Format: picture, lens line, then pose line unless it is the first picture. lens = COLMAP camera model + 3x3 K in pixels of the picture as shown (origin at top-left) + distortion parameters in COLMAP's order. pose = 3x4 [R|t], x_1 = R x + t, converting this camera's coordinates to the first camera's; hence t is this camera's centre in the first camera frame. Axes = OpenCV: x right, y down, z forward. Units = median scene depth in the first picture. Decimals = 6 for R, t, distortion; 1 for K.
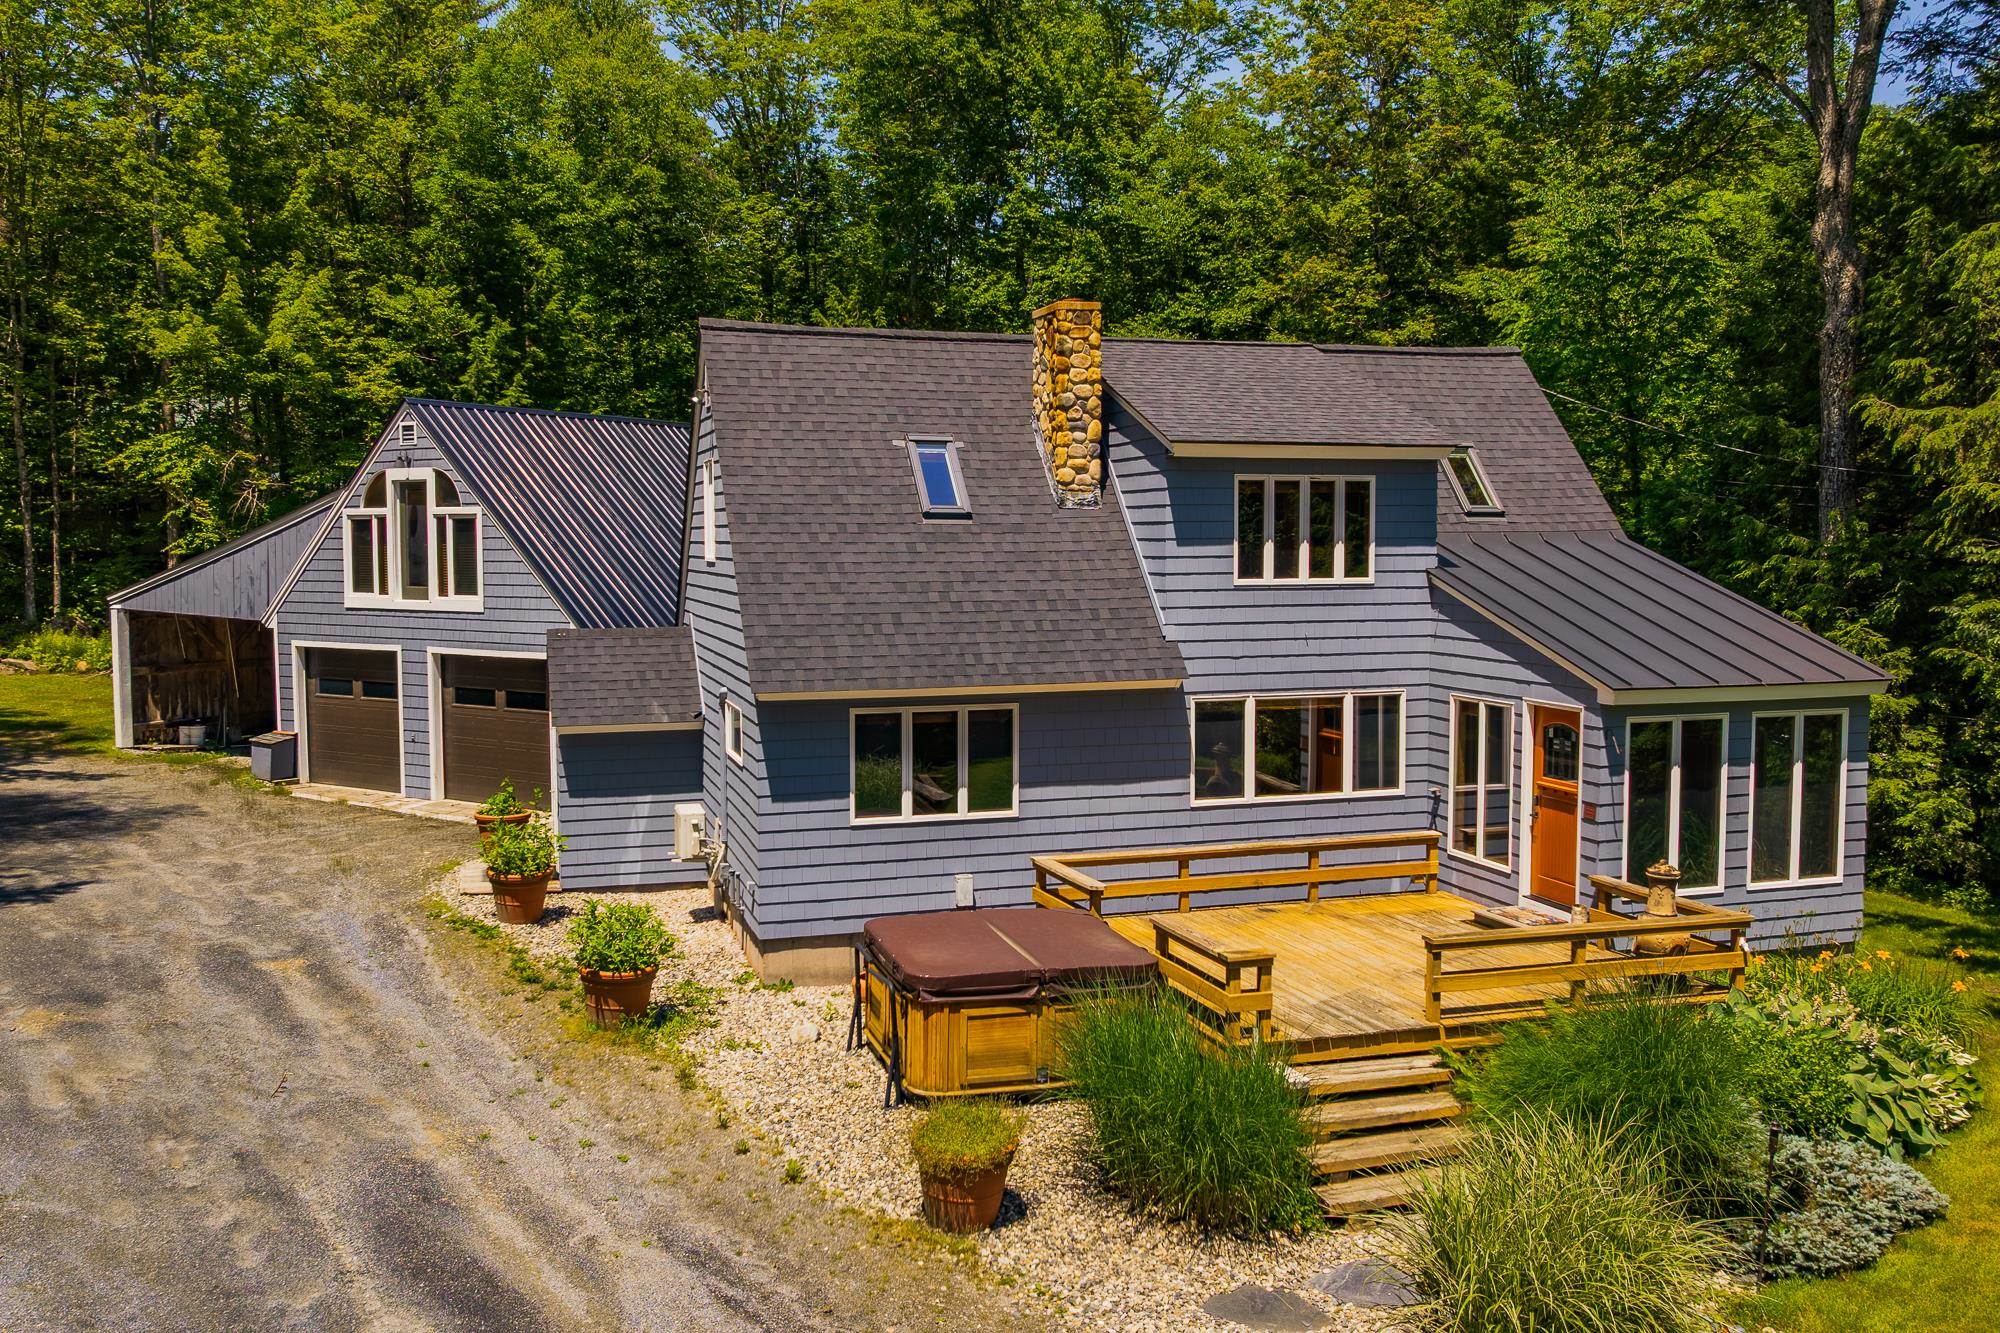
lens RADIAL K [[1663.1, 0, 1012.7], [0, 1663.1, 660.0], [0, 0, 1]] dist [0.004973, -0.059904]
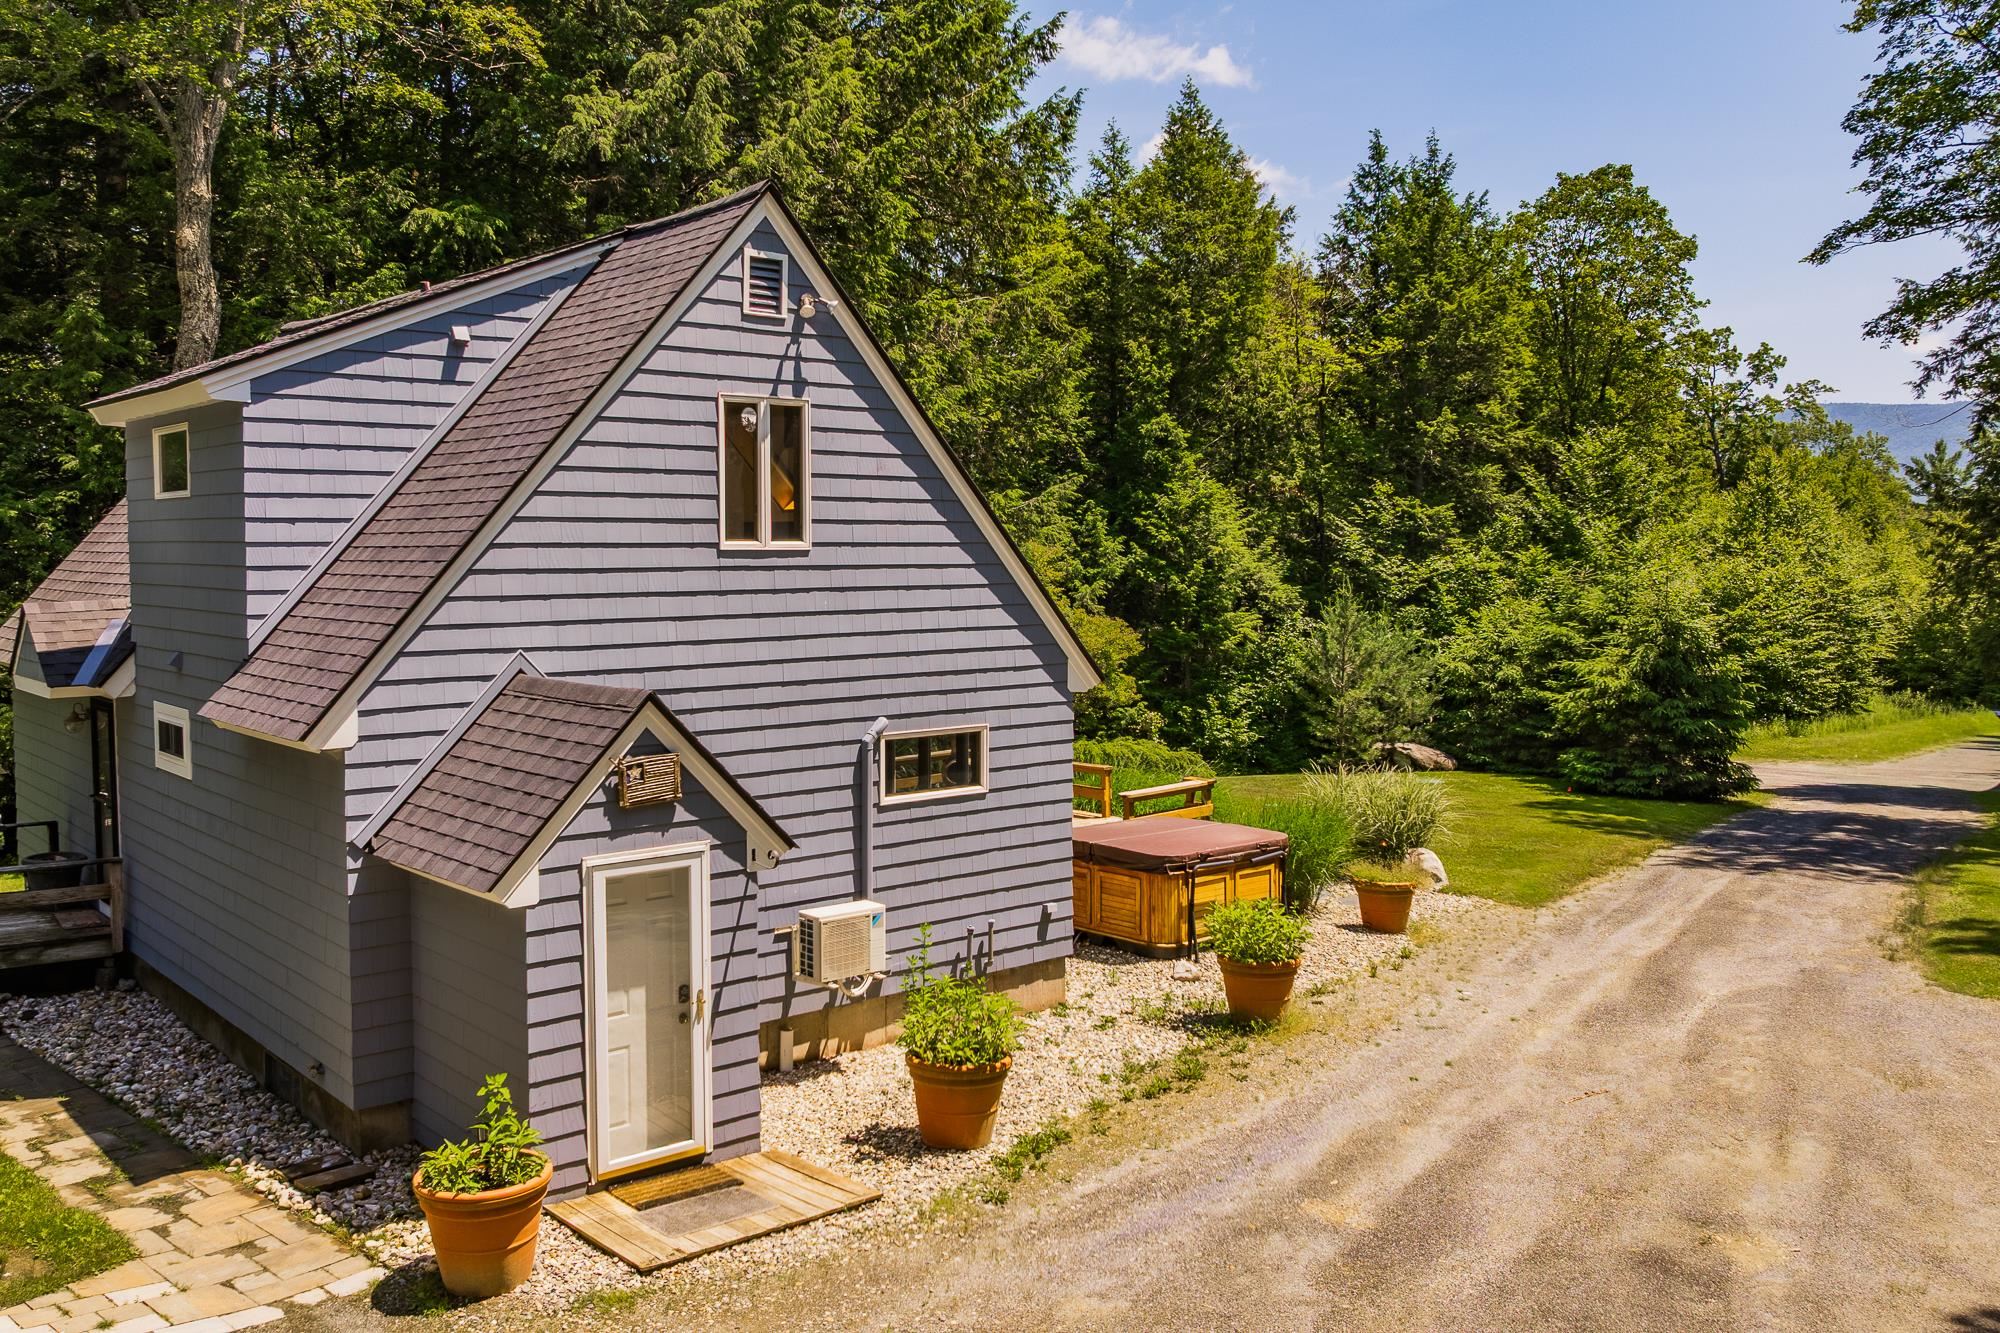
lens RADIAL K [[1662.0, 0, 968.8], [0, 1662.0, 663.1], [0, 0, 1]] dist [-0.005660, -0.037777]
pose [[-0.387436, -0.061405, 0.919849, -0.866303], [0.070344, 0.992901, 0.095910, -0.076069], [-0.919209, 0.101865, -0.380366, 1.240572]]
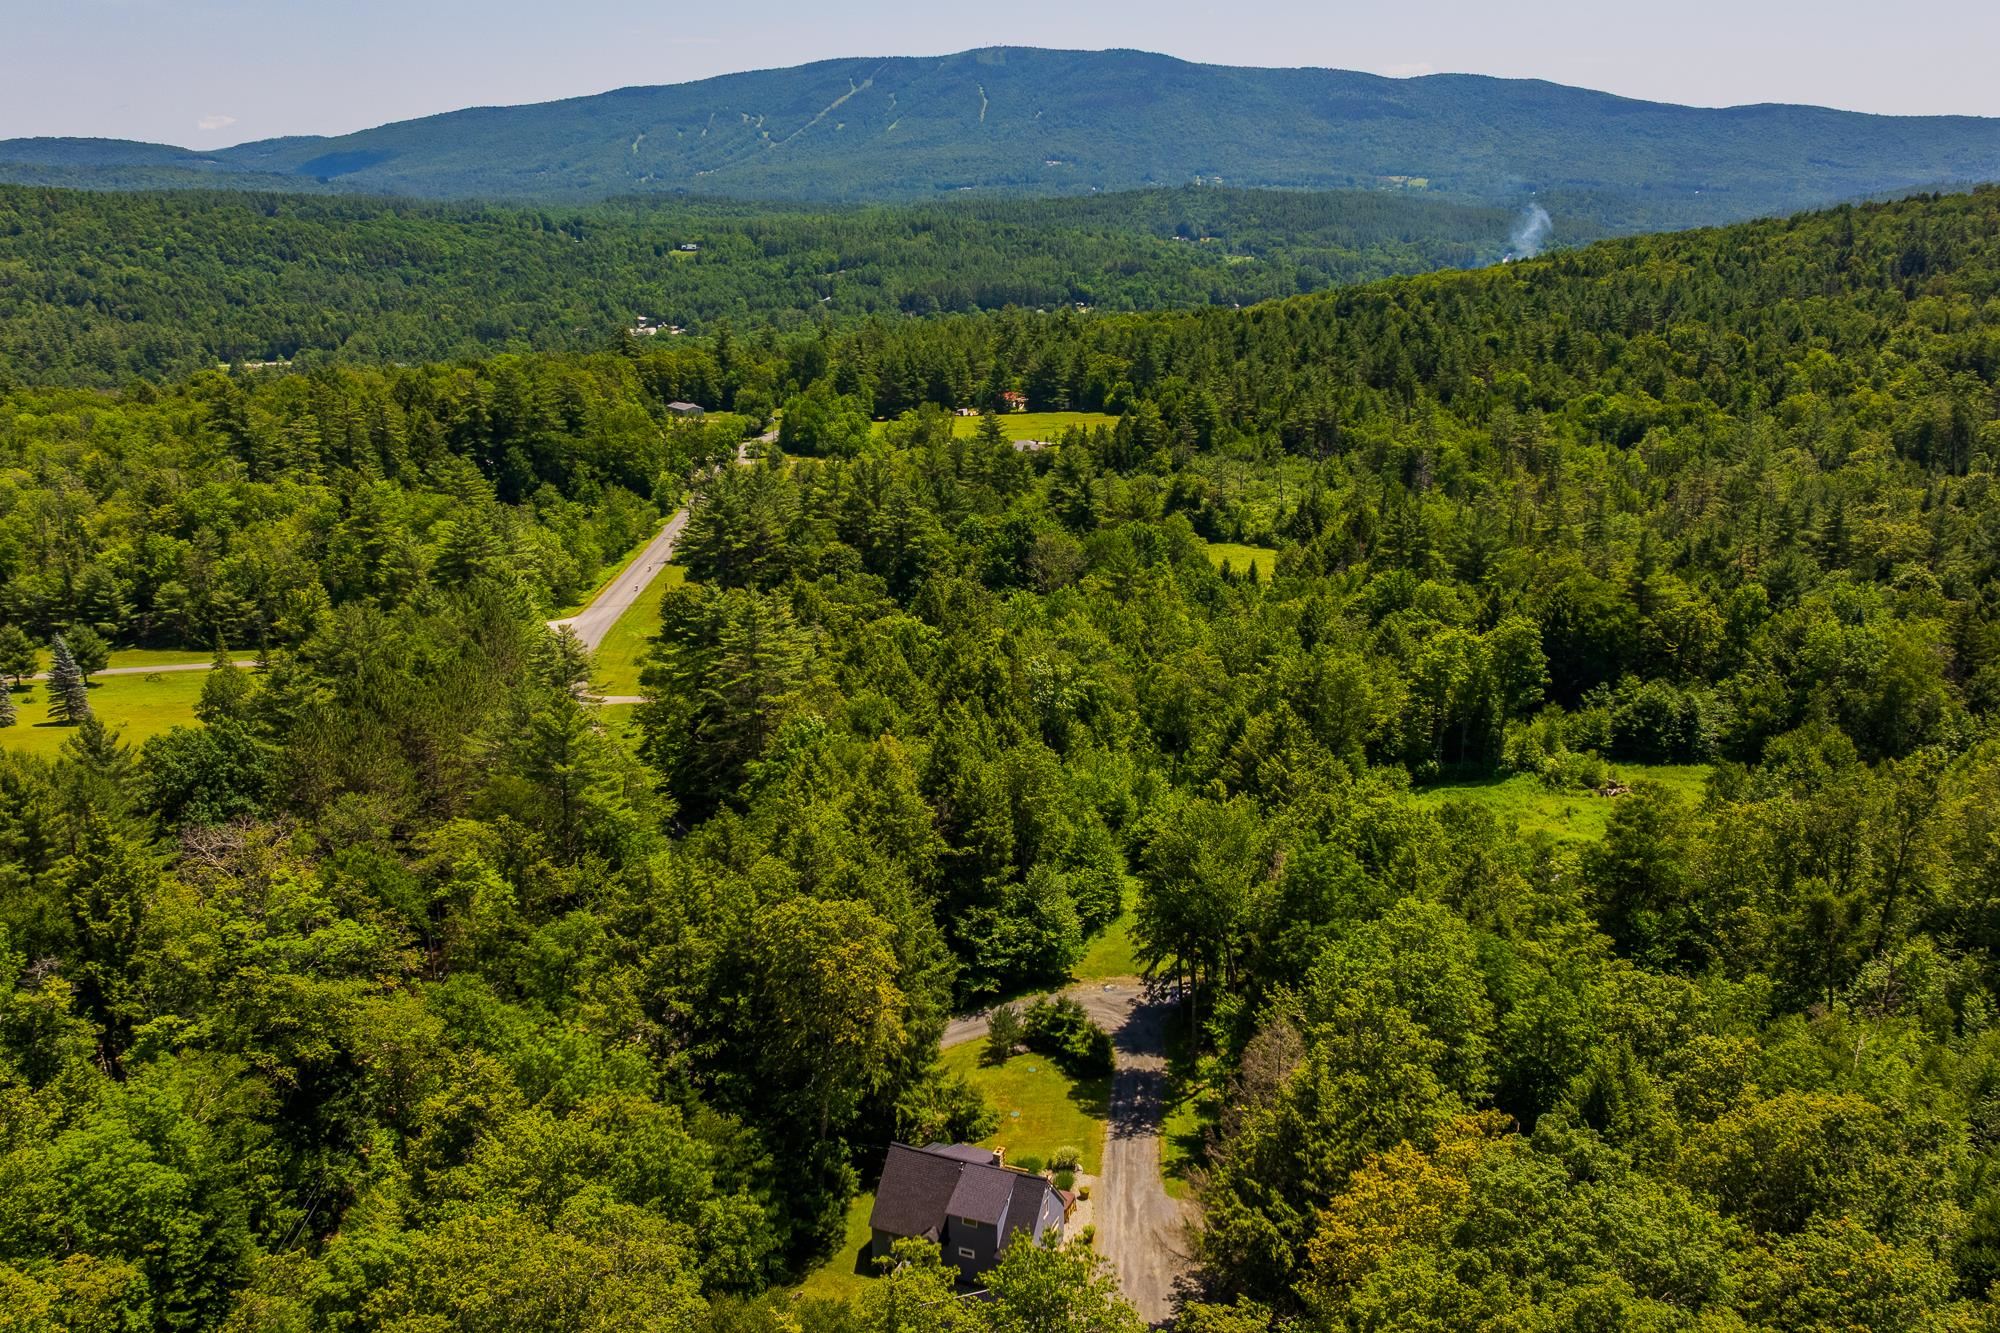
lens RADIAL K [[1663.1, 0, 1012.7], [0, 1663.1, 660.0], [0, 0, 1]] dist [0.004973, -0.059904]
pose [[-0.771347, -0.173920, 0.612190, -3.247079], [0.054583, 0.940311, 0.335911, -3.759931], [-0.634070, 0.292519, -0.715813, 4.628126]]
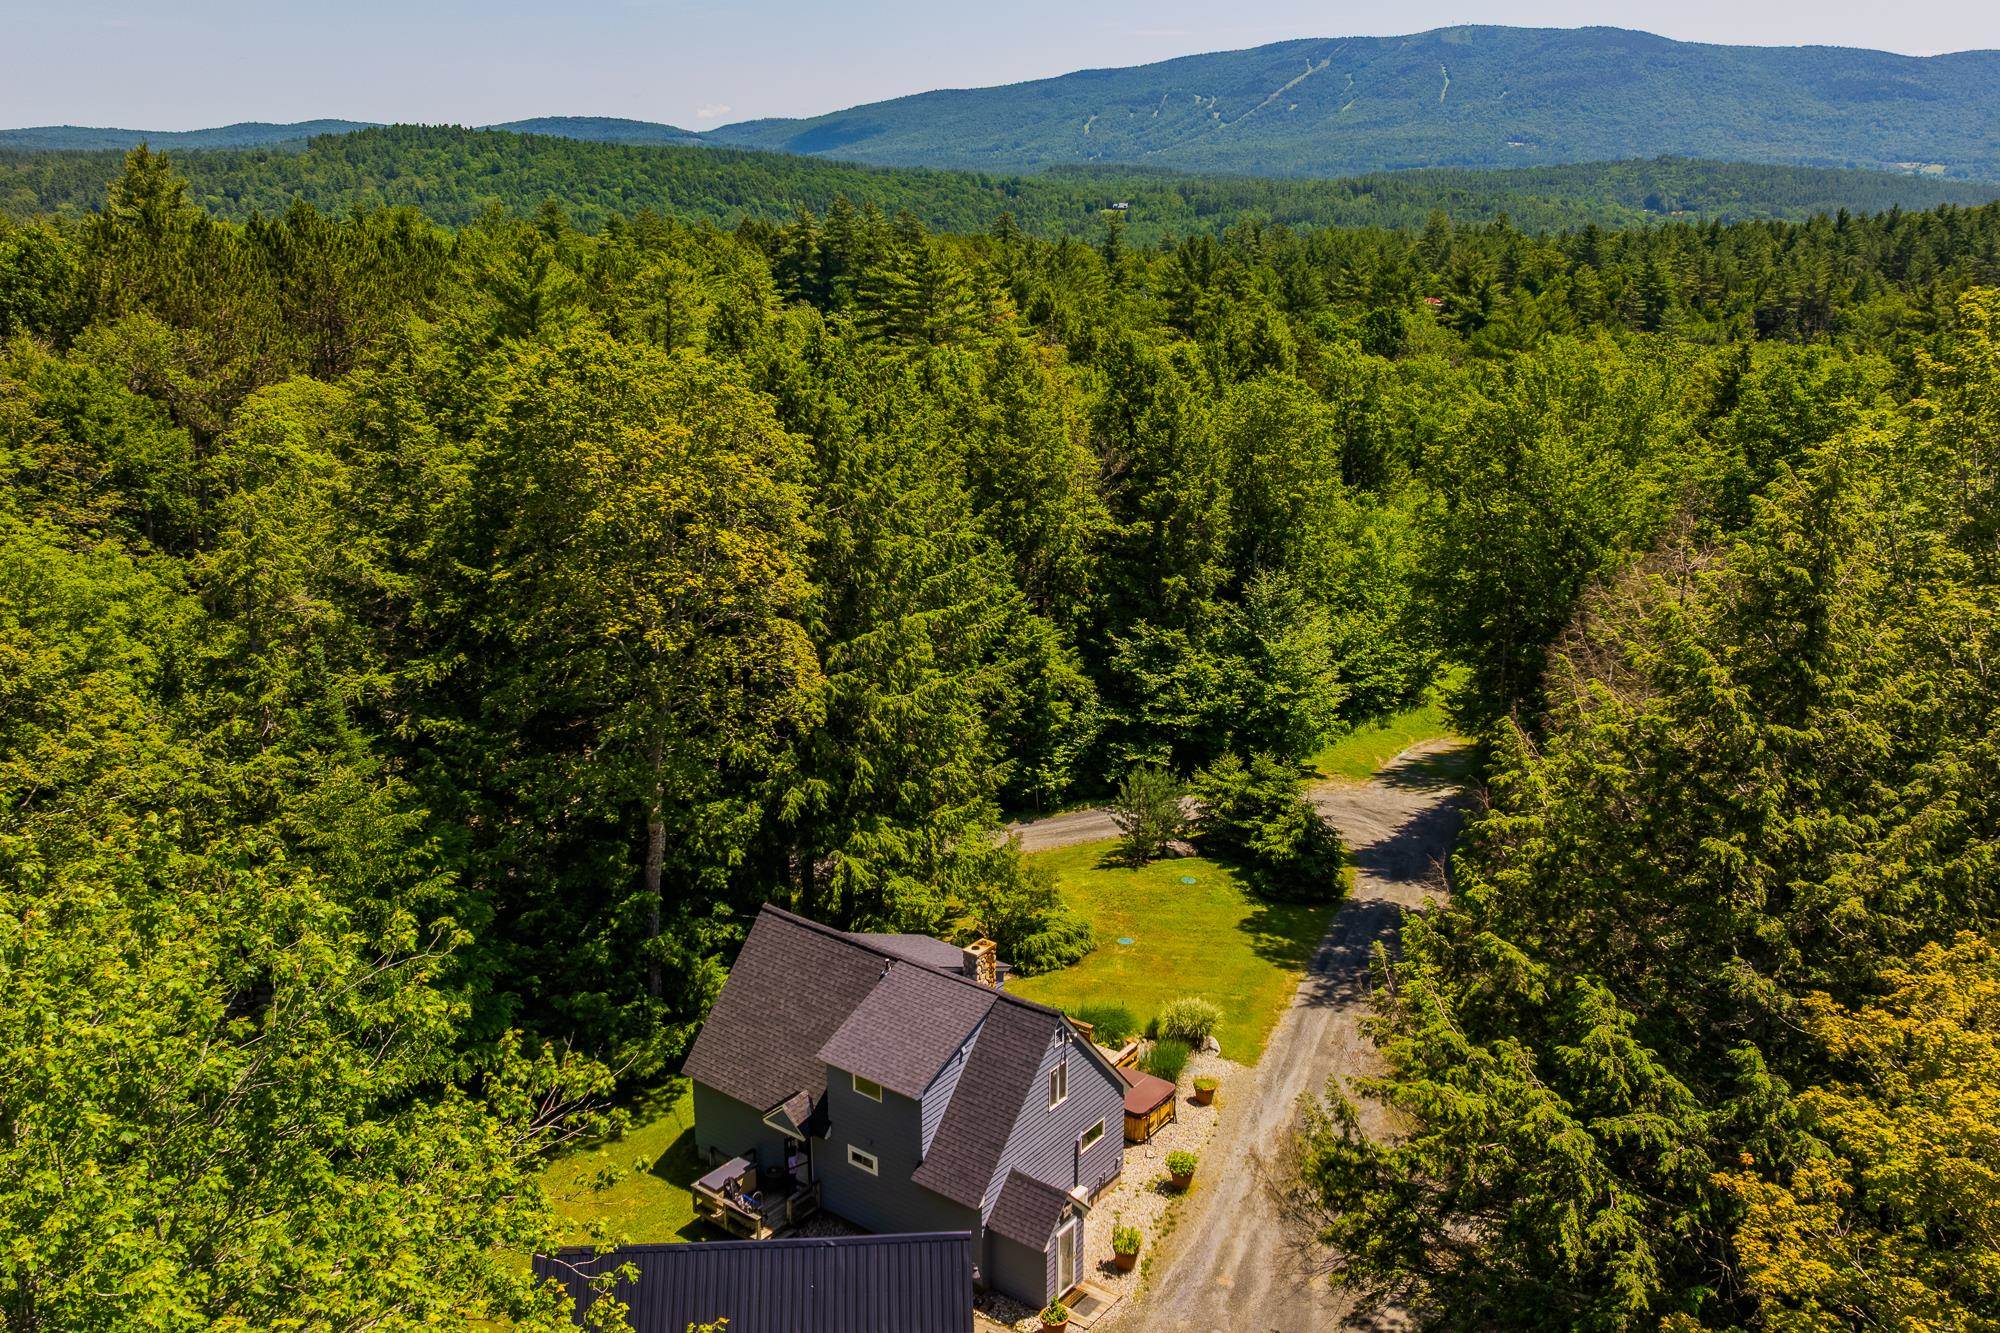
lens RADIAL K [[1663.1, 0, 1012.7], [0, 1663.1, 660.0], [0, 0, 1]] dist [0.004973, -0.059904]
pose [[-0.582303, -0.231521, 0.779308, -1.870601], [0.060171, 0.943689, 0.325317, -1.449291], [-0.810742, 0.236325, -0.535582, 2.232867]]
